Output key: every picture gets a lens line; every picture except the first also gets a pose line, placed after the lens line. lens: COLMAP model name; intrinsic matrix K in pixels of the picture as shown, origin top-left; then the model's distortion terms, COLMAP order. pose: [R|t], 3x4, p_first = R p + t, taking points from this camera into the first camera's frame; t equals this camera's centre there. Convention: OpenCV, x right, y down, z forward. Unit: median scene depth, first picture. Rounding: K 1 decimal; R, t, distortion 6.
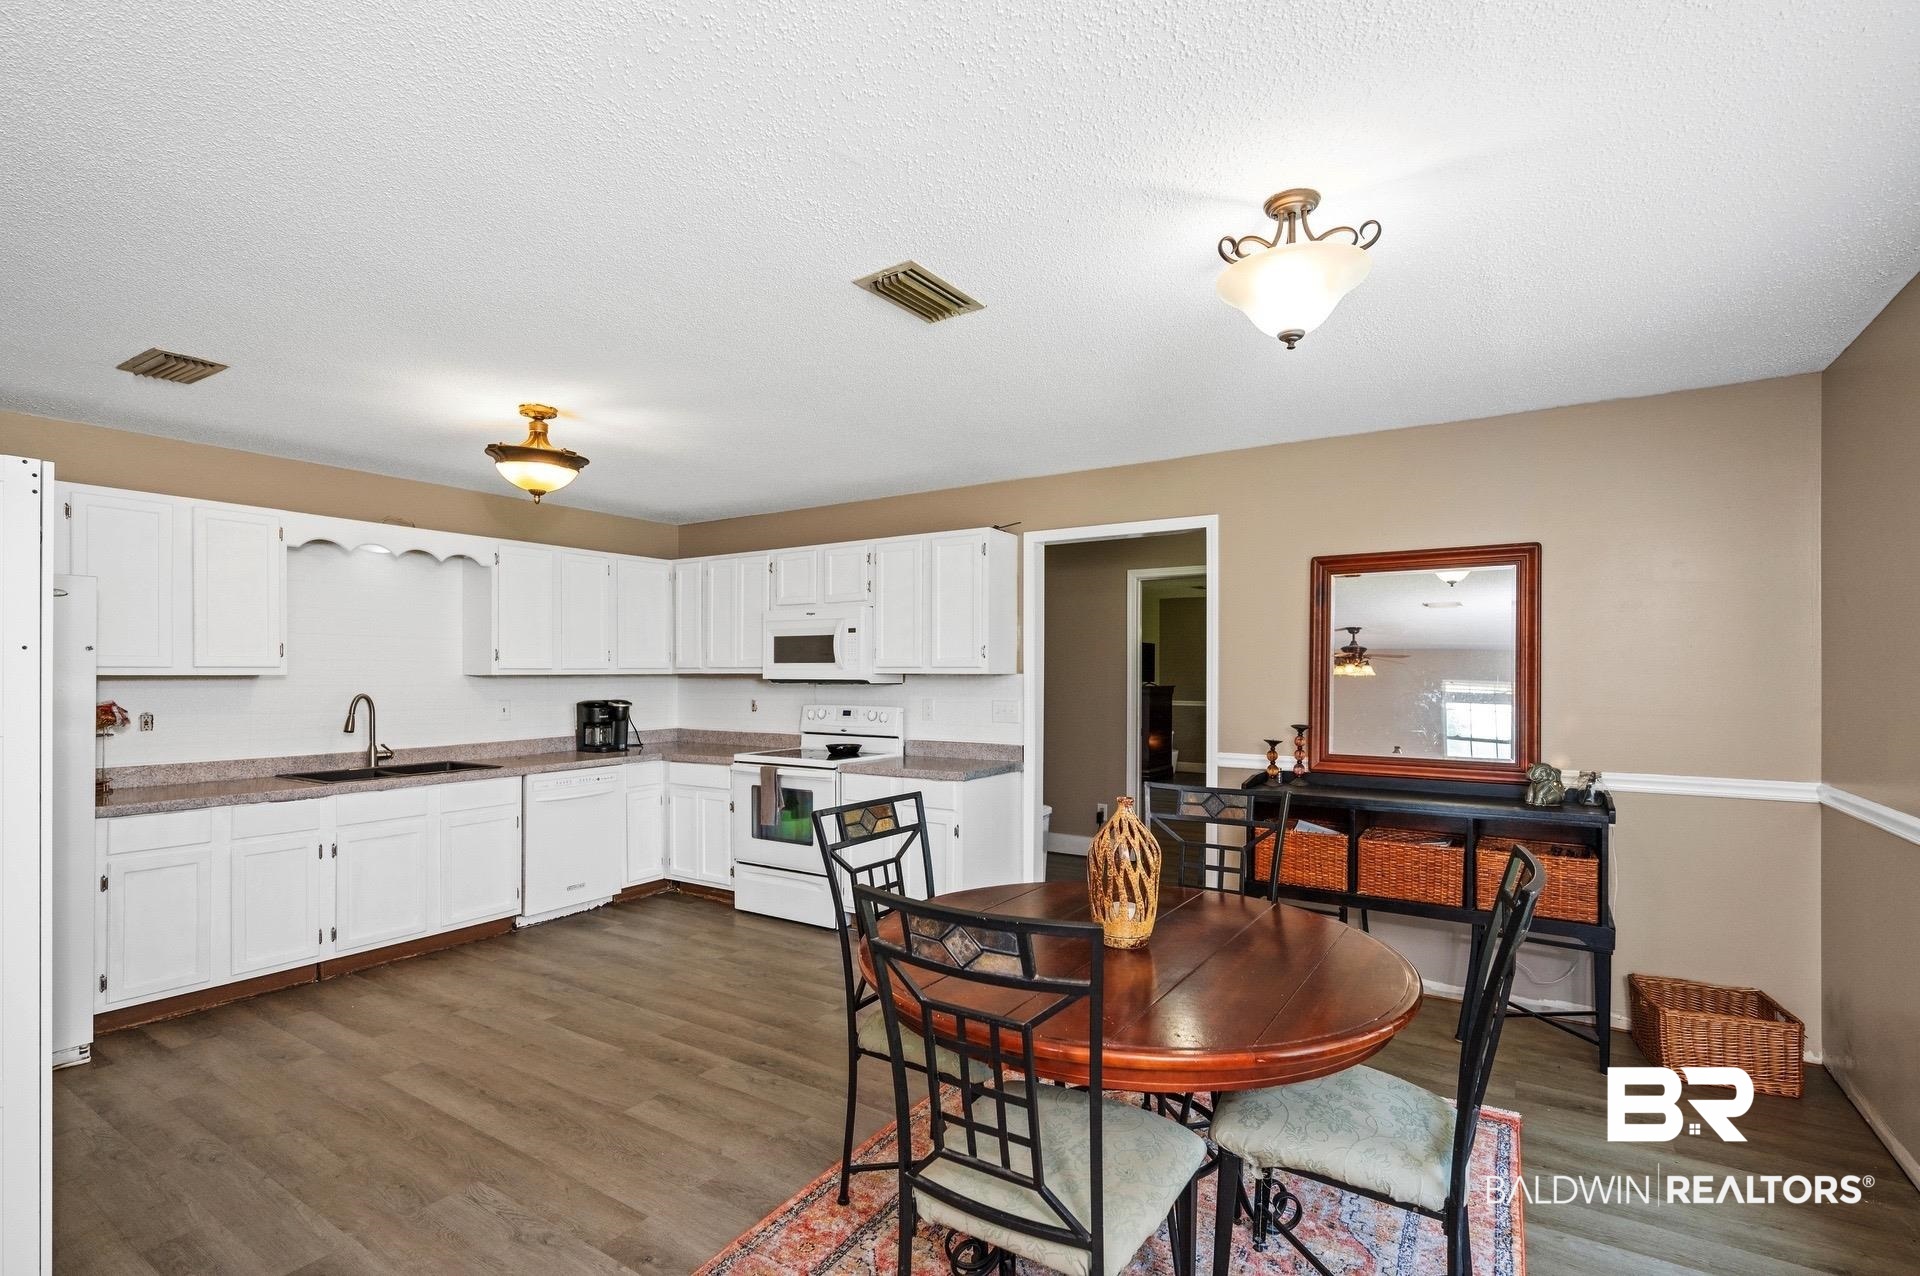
lens RADIAL K [[891.7, 0, 955.8], [0, 891.7, 669.5], [0, 0, 1]] dist [-0.000998, 0.000939]
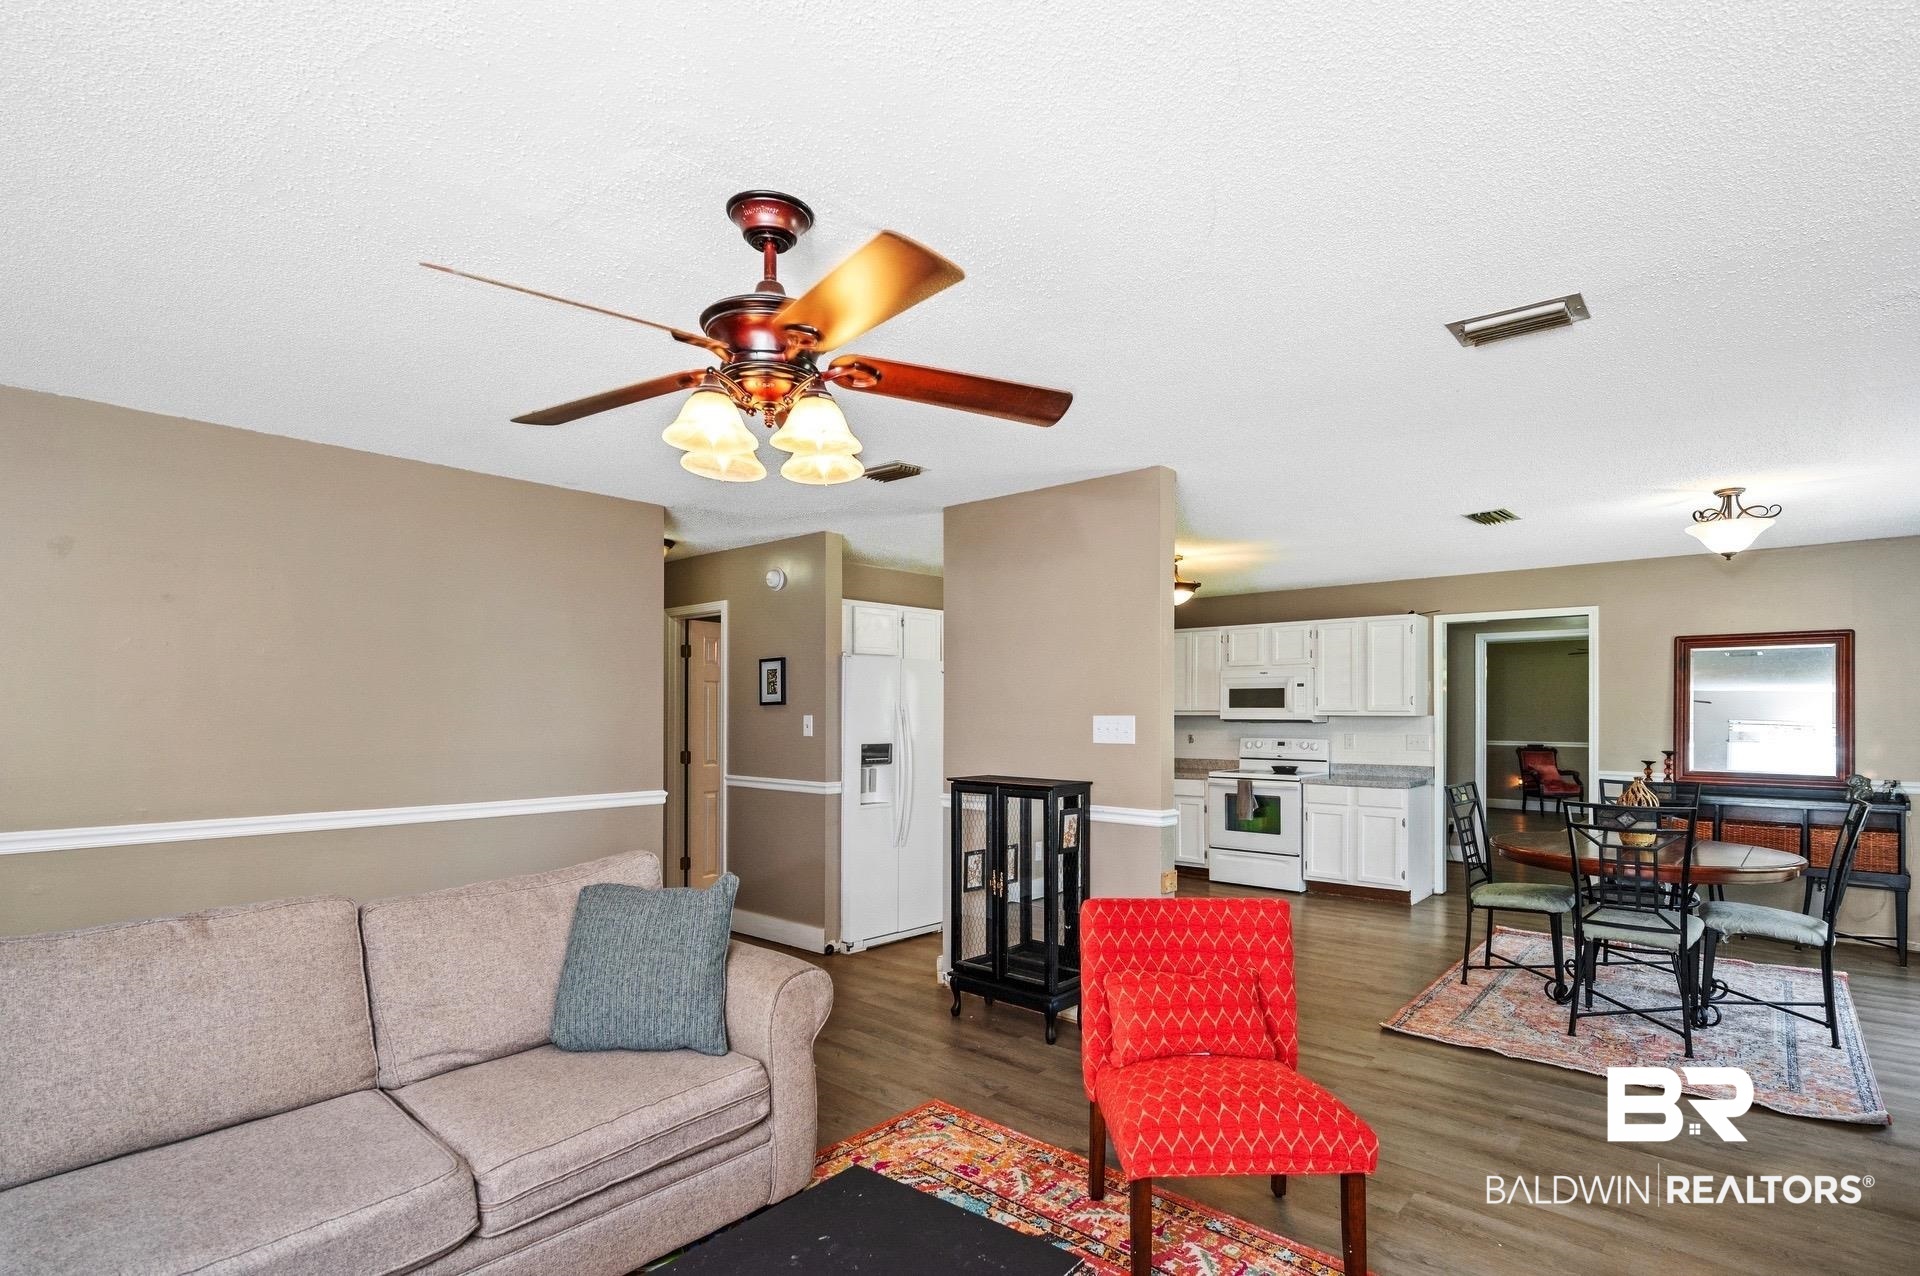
lens RADIAL K [[940.2, 0, 973.5], [0, 940.2, 705.9], [0, 0, 1]] dist [-0.002249, 0.000193]
pose [[0.987980, -0.000266, -0.154584, -0.425350], [-0.000323, 0.999993, -0.003788, -0.005031], [0.154584, 0.003792, 0.987972, -0.594672]]
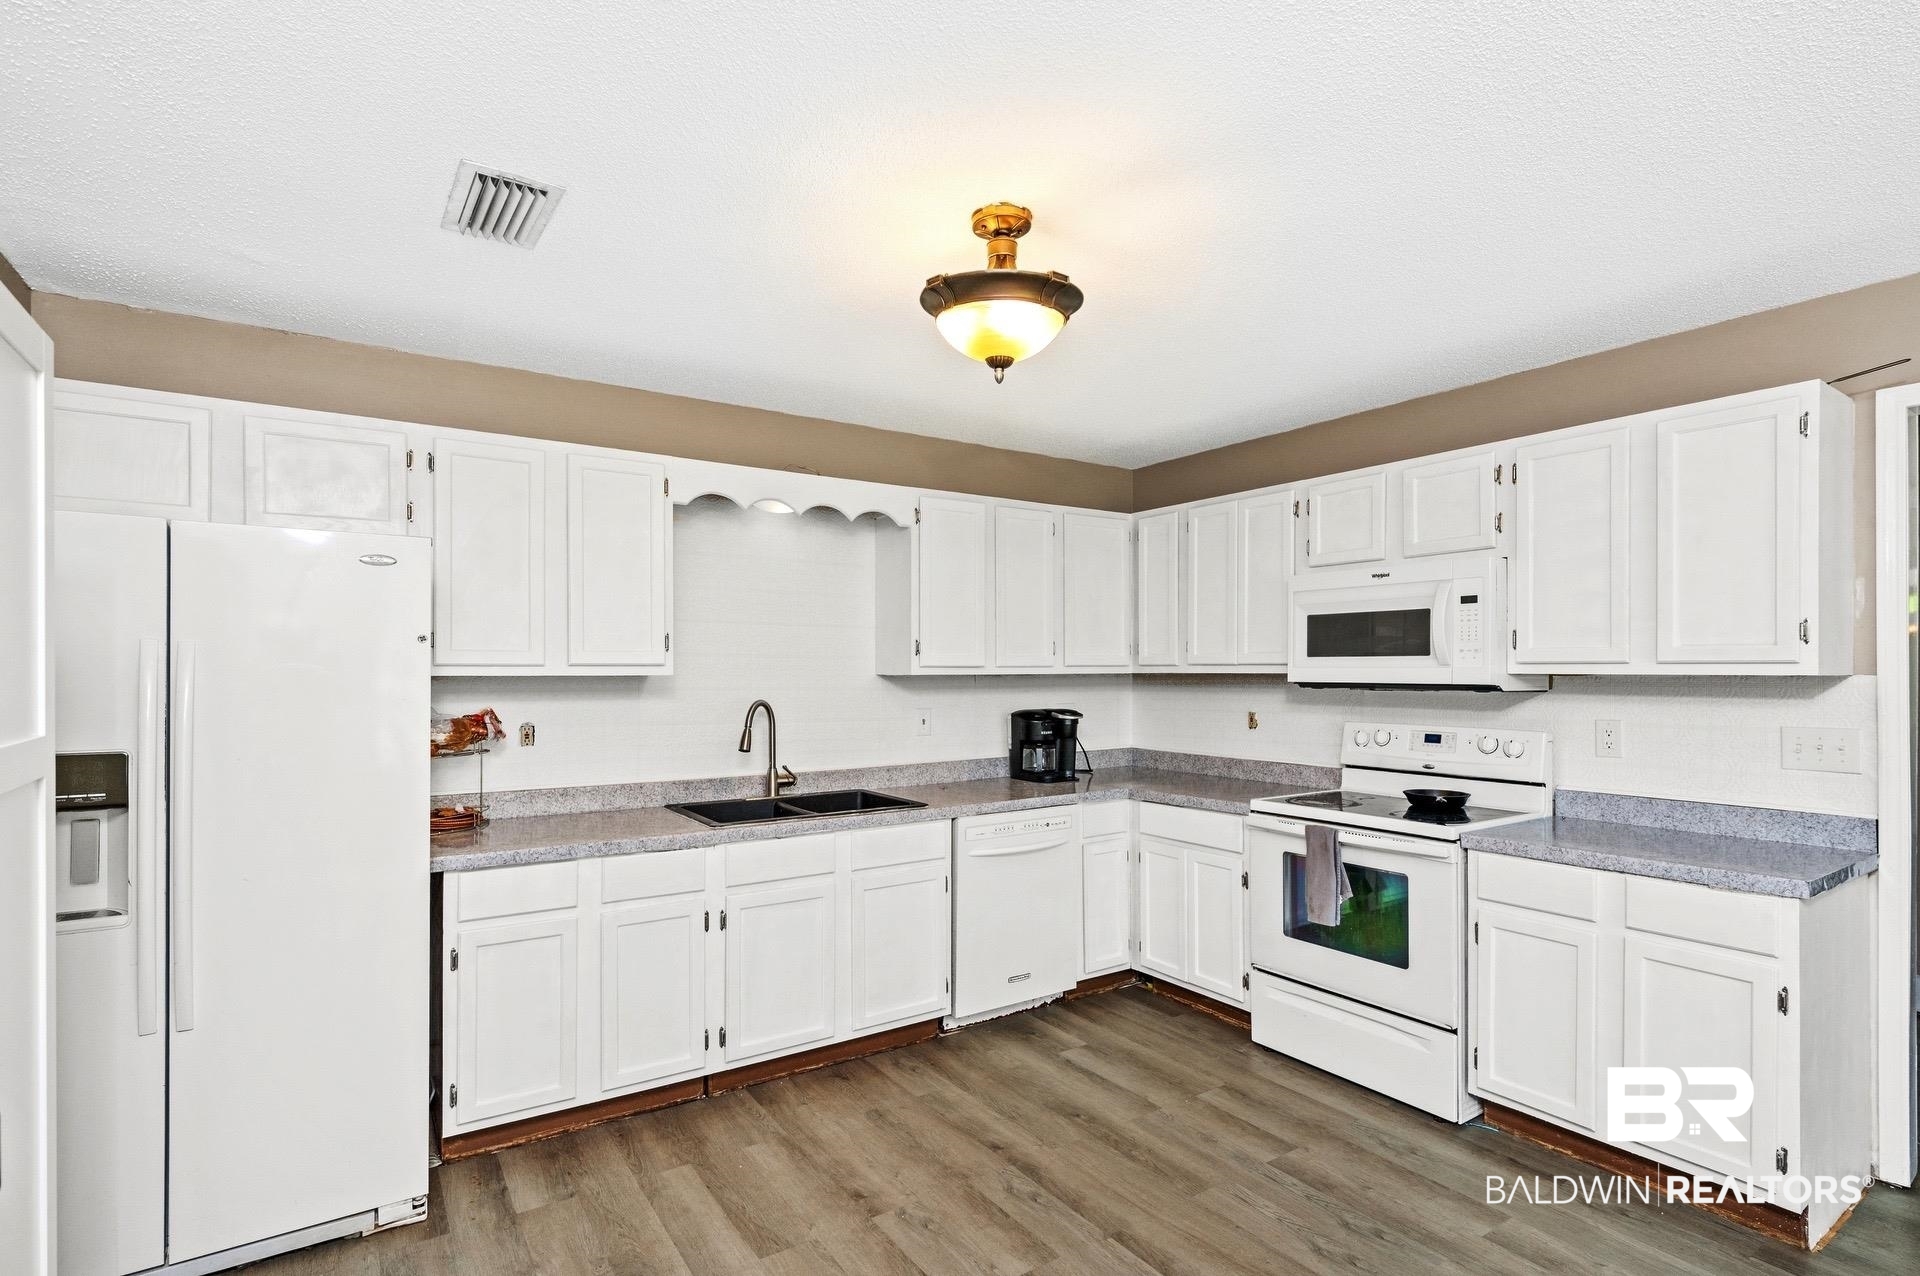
lens RADIAL K [[940.2, 0, 944.2], [0, 940.2, 664.1], [0, 0, 1]] dist [-0.002249, 0.000193]
pose [[0.913881, -0.002628, -0.405973, -0.192161], [0.001499, 0.999994, -0.003099, -0.000455], [0.405978, 0.002224, 0.913880, 0.322177]]
